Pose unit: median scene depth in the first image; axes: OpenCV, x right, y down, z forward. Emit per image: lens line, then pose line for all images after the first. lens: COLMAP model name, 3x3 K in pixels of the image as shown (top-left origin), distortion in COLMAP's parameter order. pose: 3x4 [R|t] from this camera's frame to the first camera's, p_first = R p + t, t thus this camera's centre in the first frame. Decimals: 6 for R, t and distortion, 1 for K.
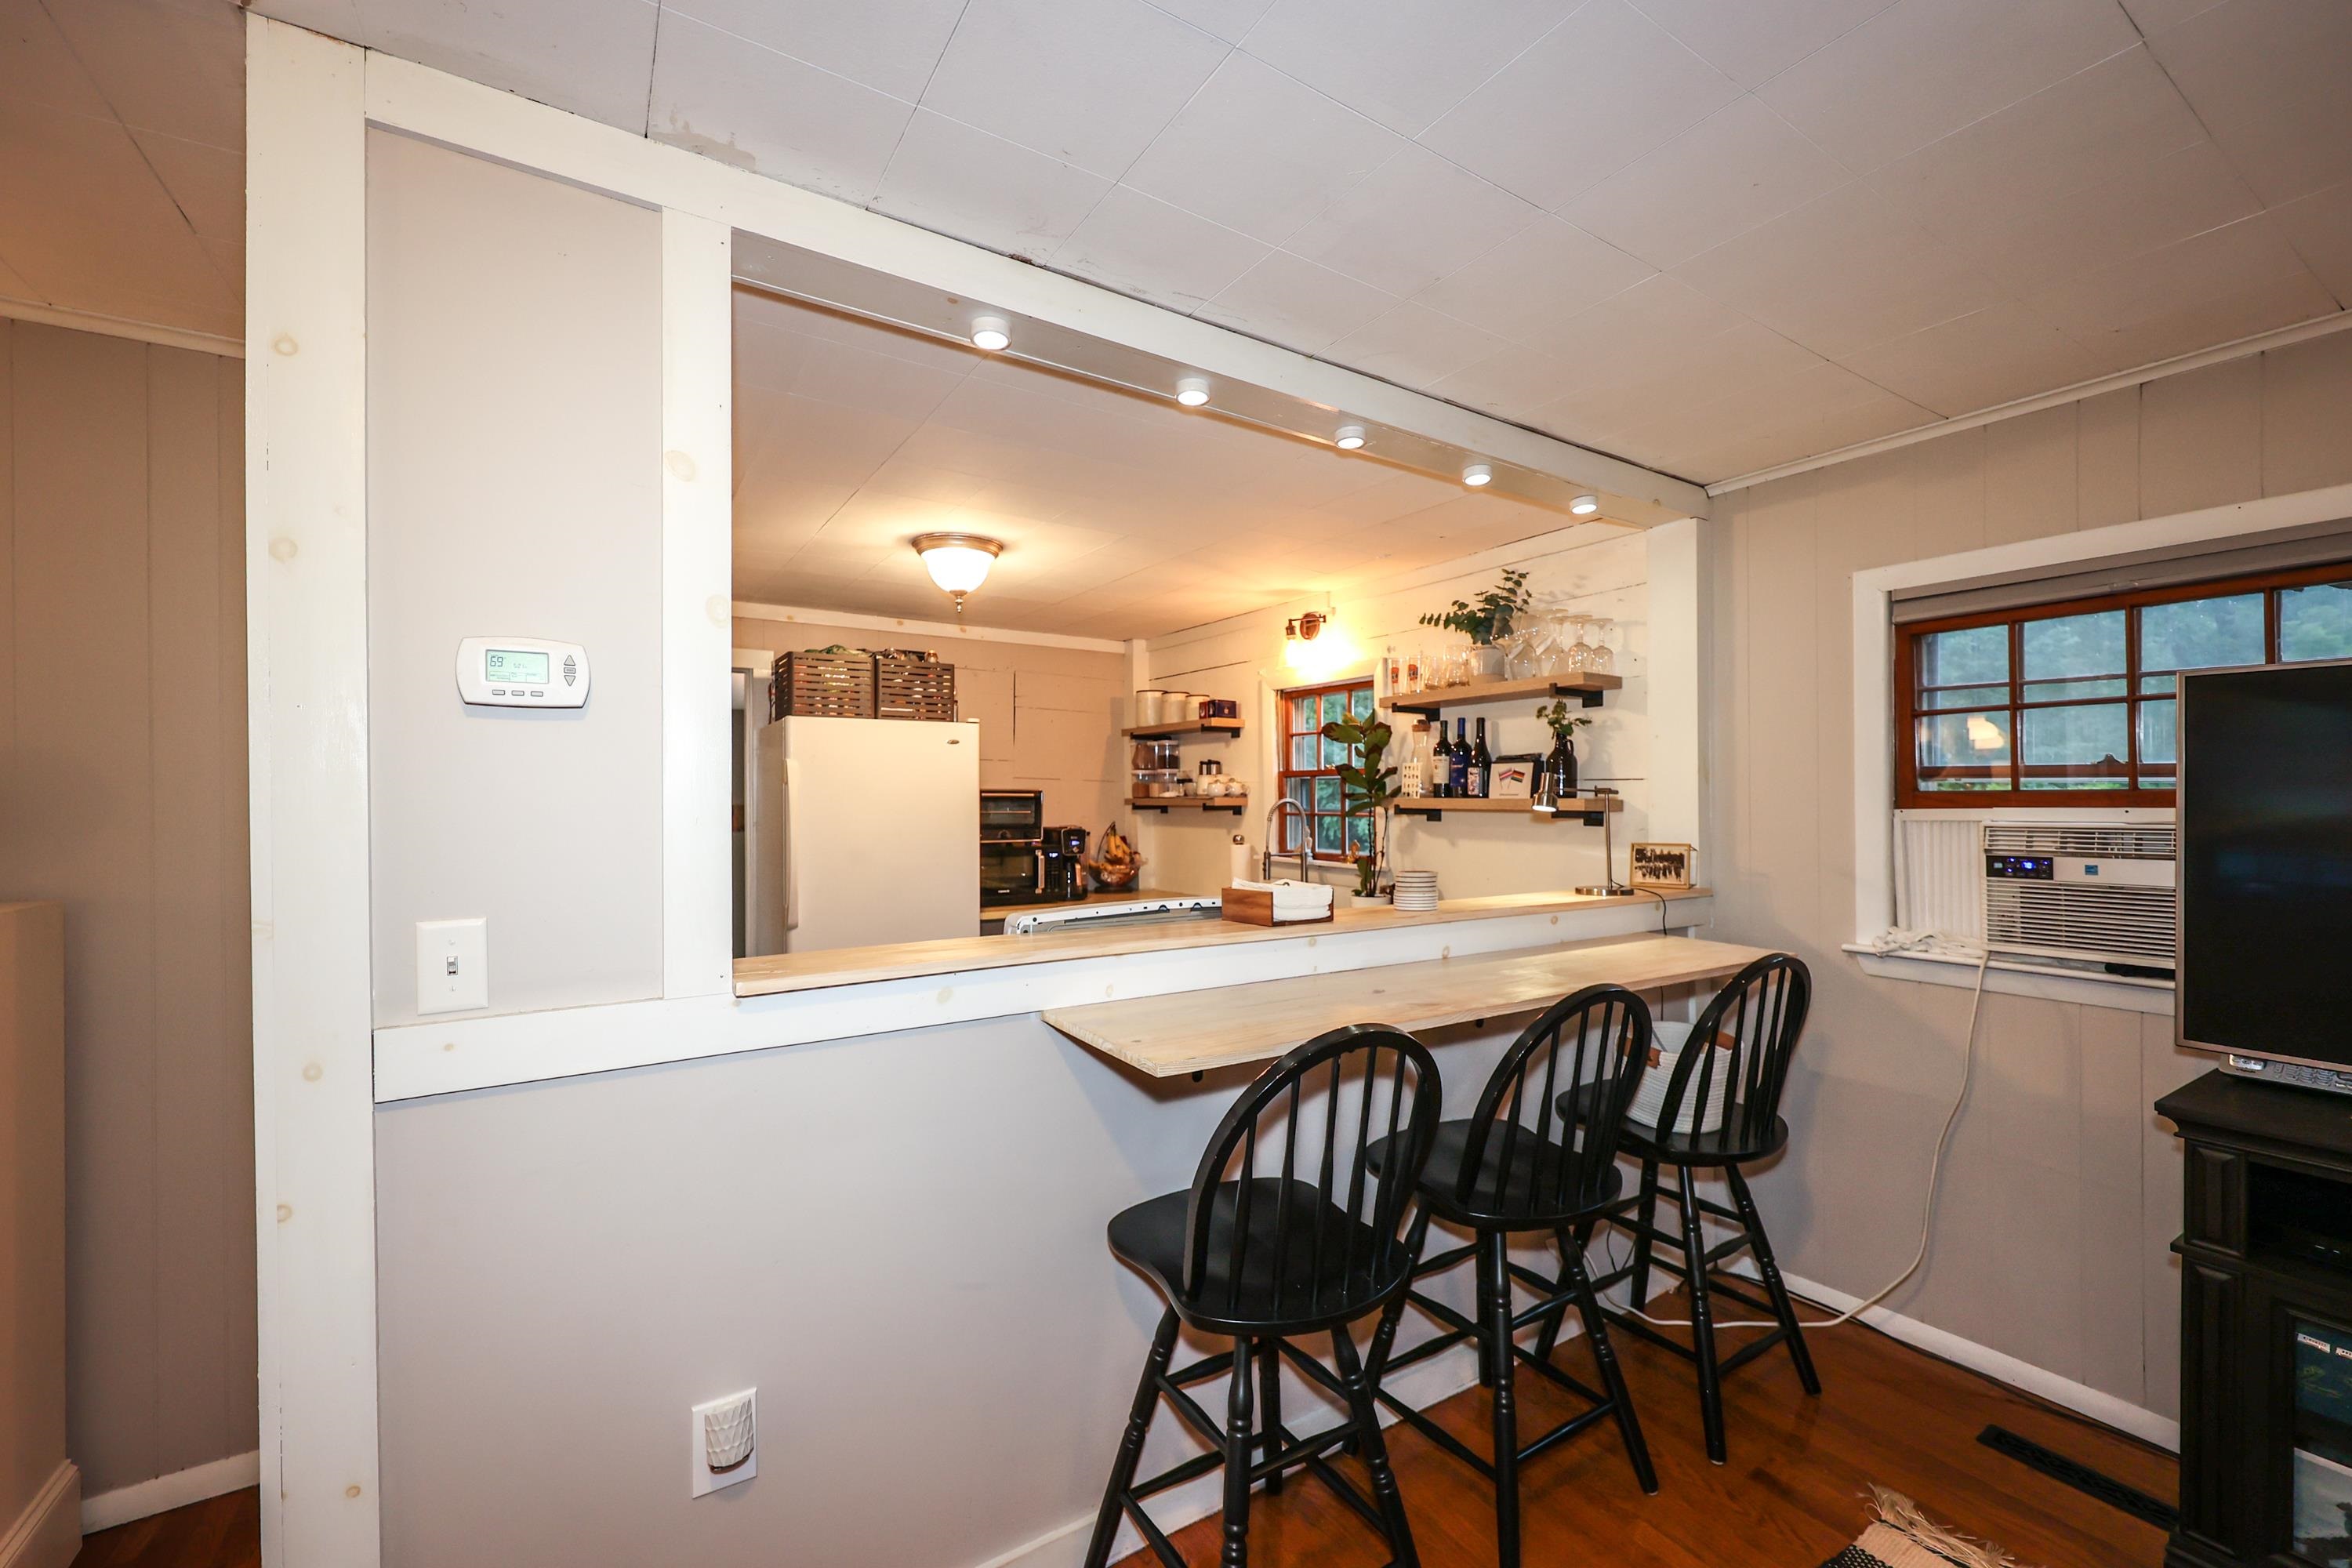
lens RADIAL K [[955.1, 0, 1186.0], [0, 955.1, 807.8], [0, 0, 1]] dist [-0.000812, -0.000115]
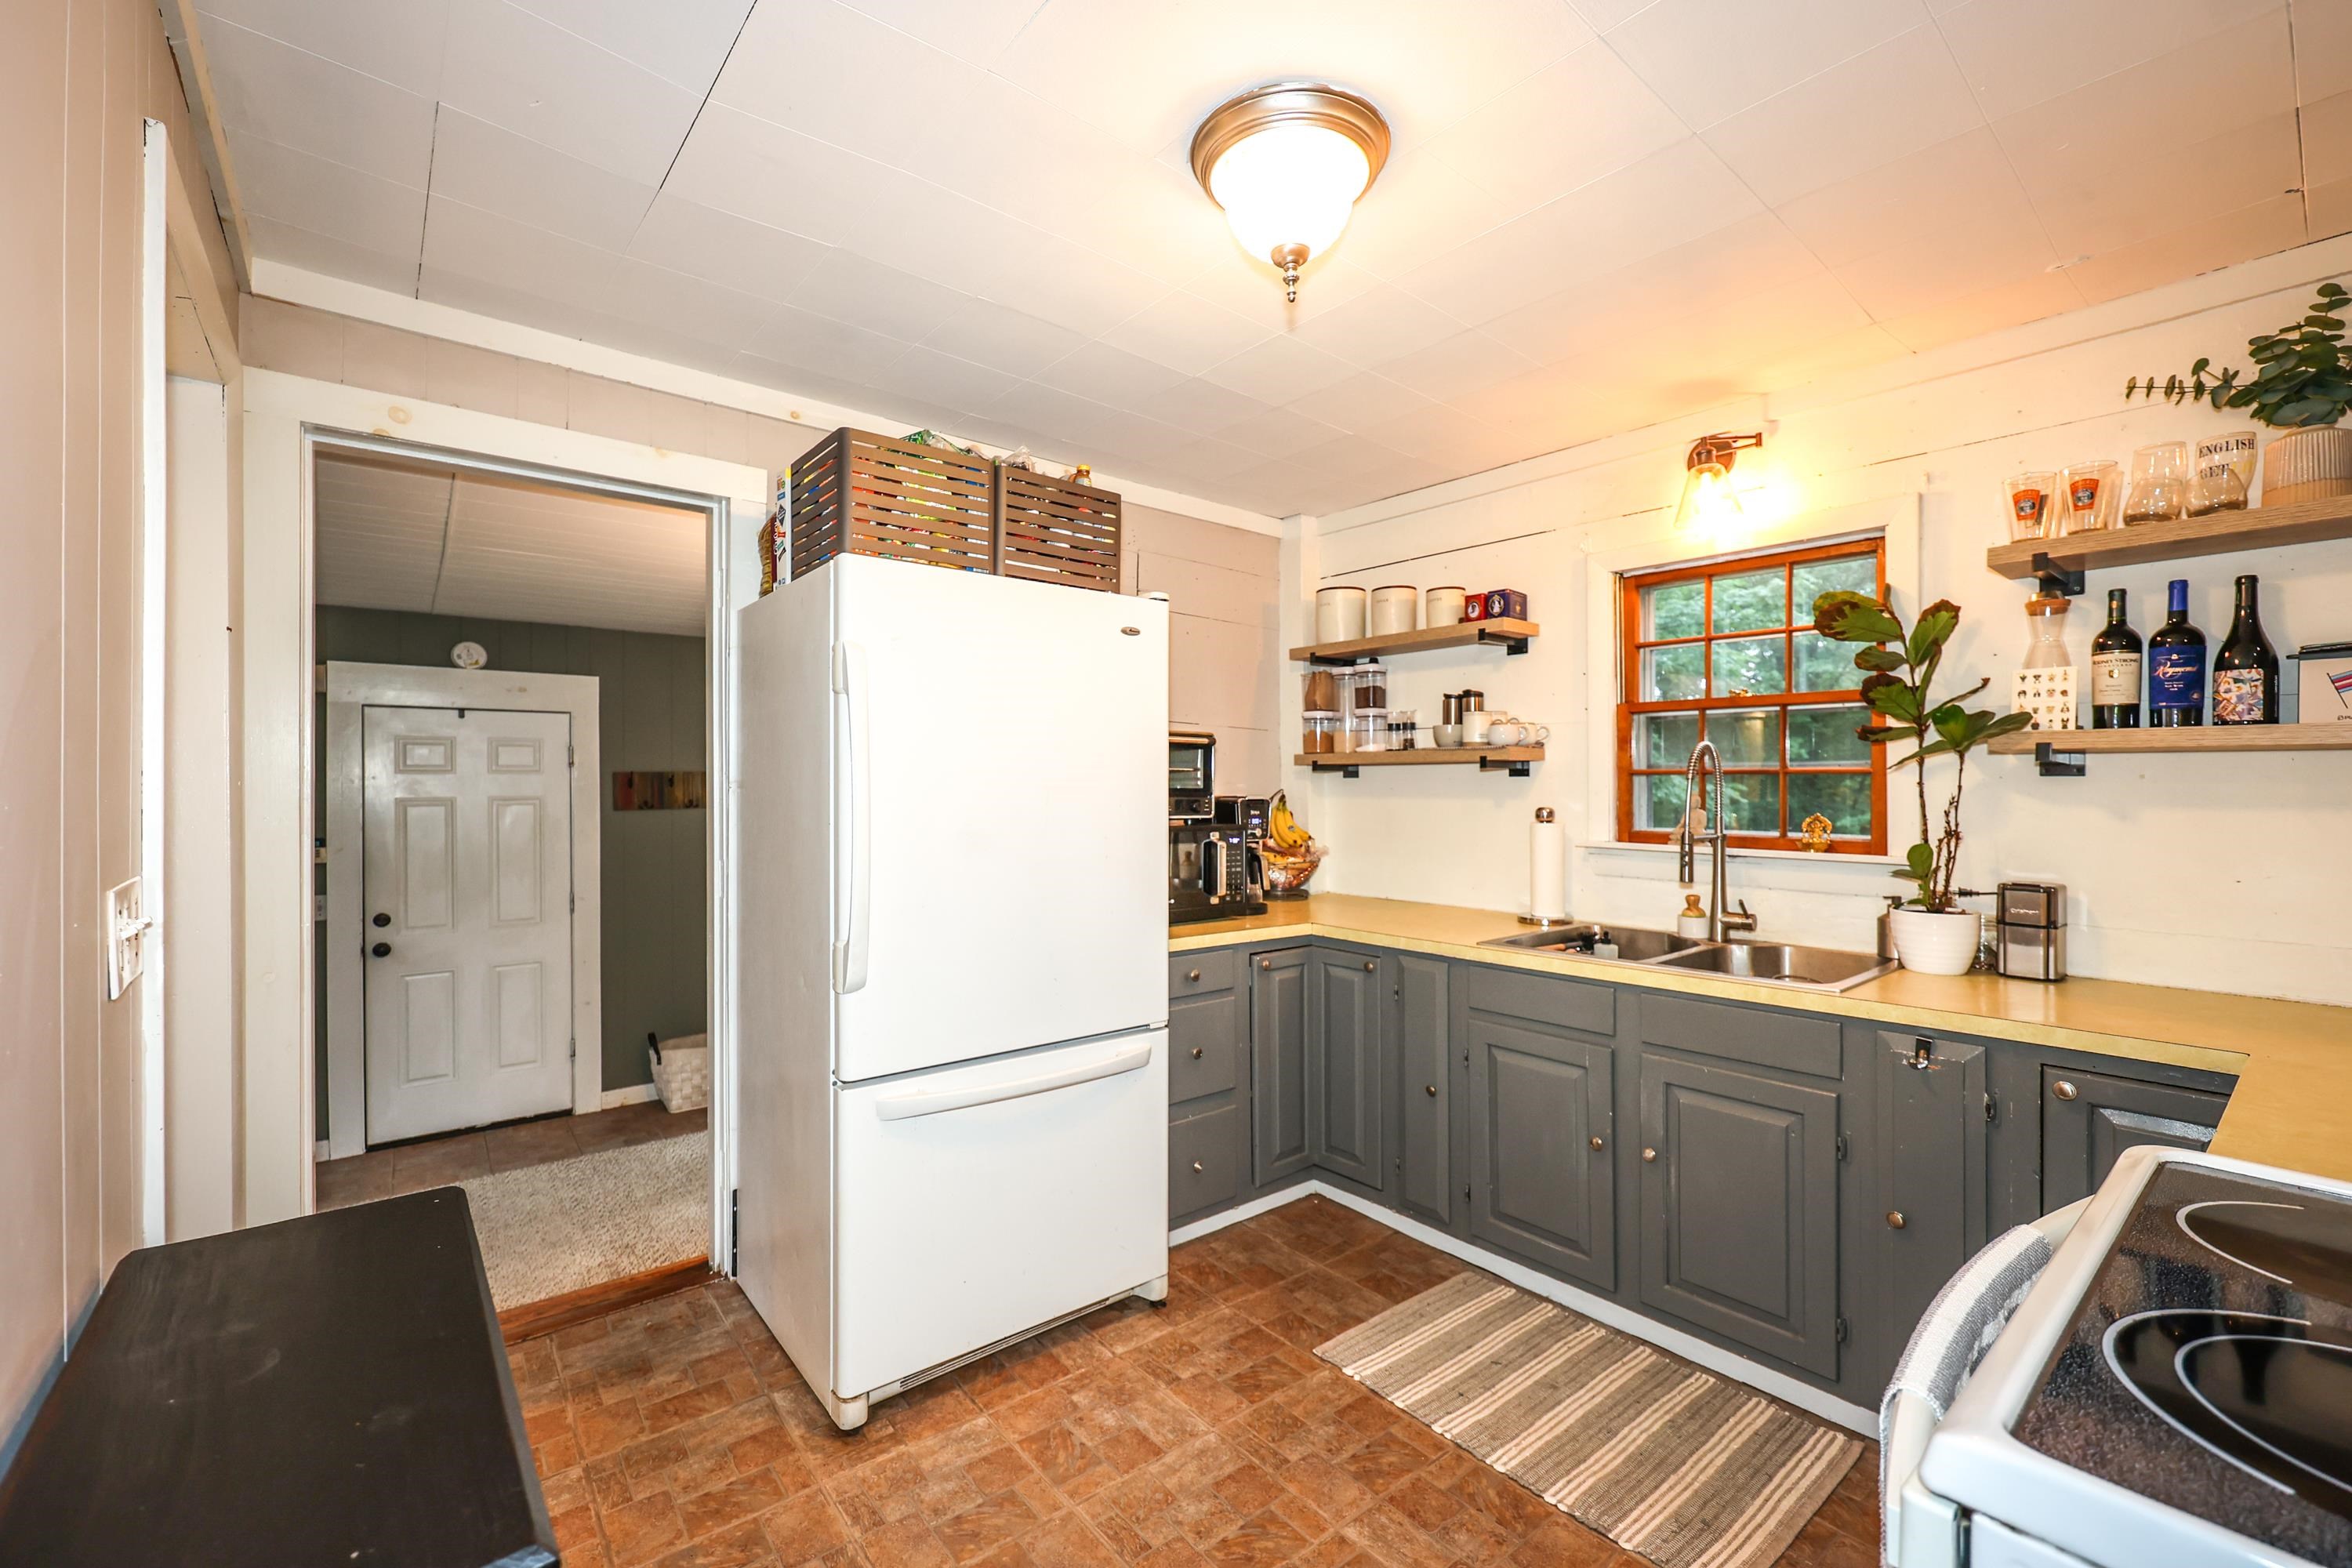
lens RADIAL K [[978.3, 0, 1174.7], [0, 978.3, 776.2], [0, 0, 1]] dist [-0.001291, 0.000483]
pose [[0.993964, 0.010106, 0.109242, -0.280222], [-0.007666, 0.999712, -0.022725, 0.027342], [-0.109440, 0.021750, 0.993755, 0.449643]]
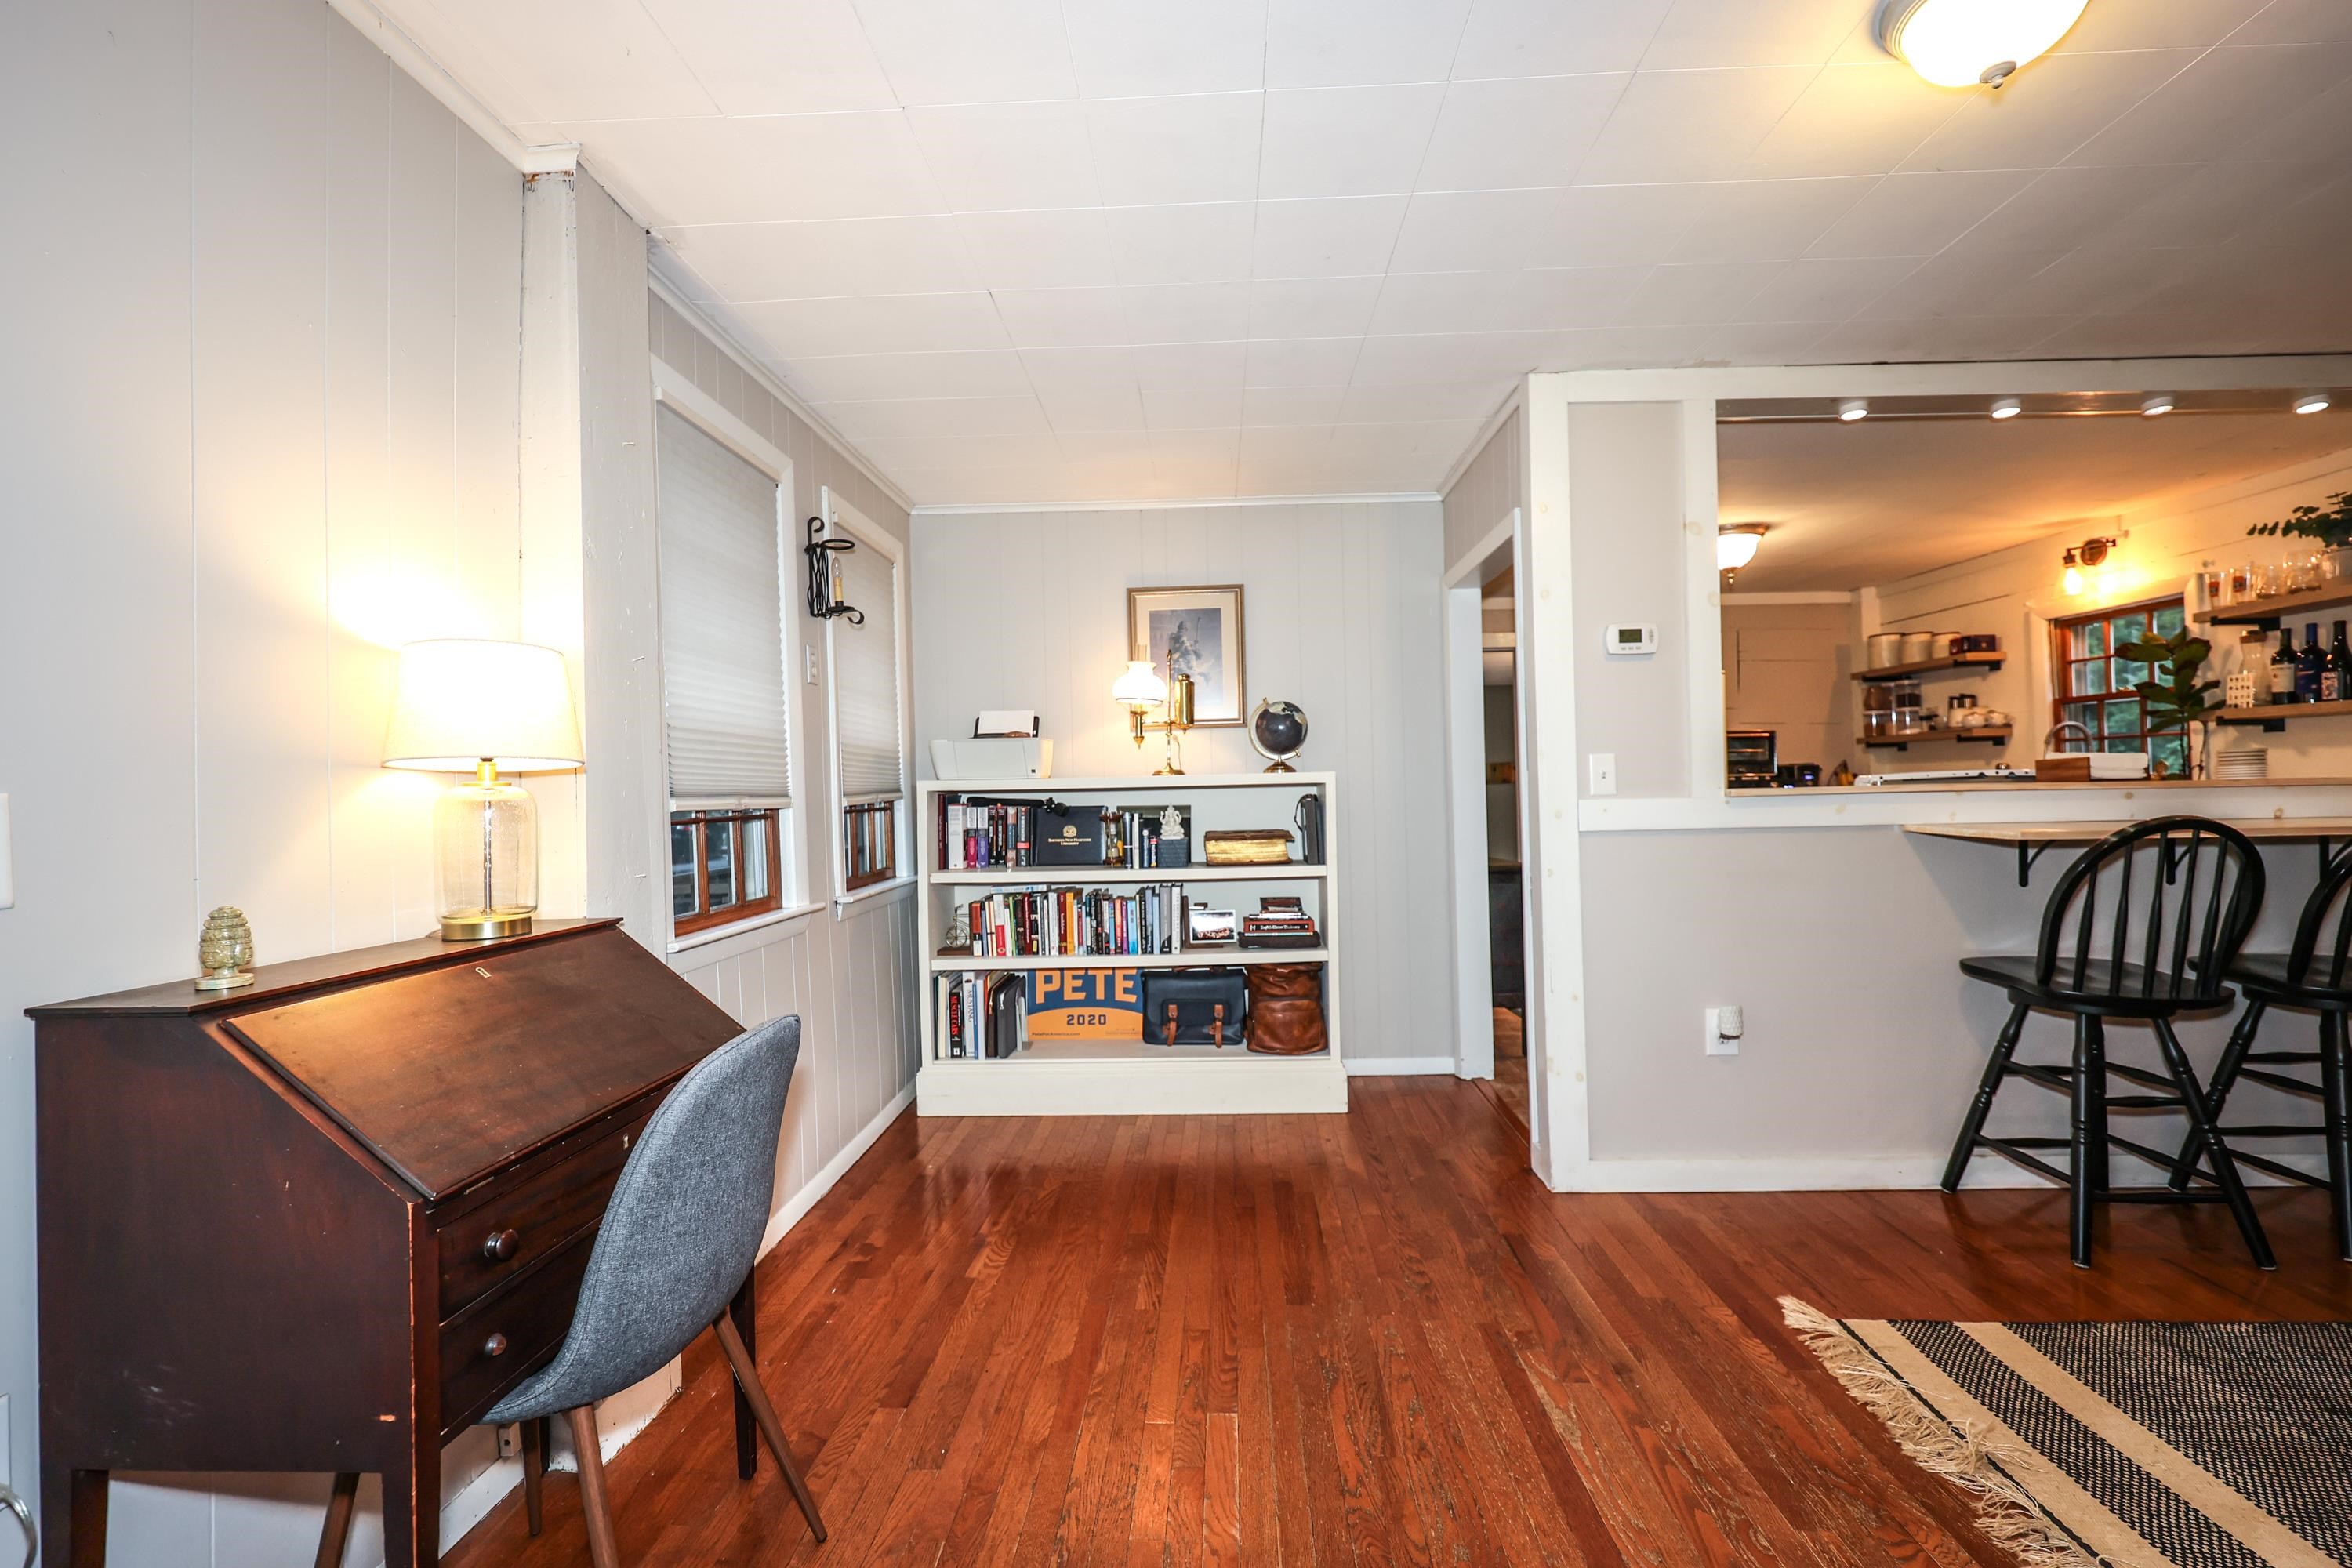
lens RADIAL K [[978.3, 0, 1172.1], [0, 978.3, 783.4], [0, 0, 1]] dist [-0.001291, 0.000483]
pose [[0.821506, -0.016270, -0.569967, -0.090582], [0.009945, 0.999850, -0.014208, 0.063335], [0.570113, 0.006003, 0.821544, -0.429151]]
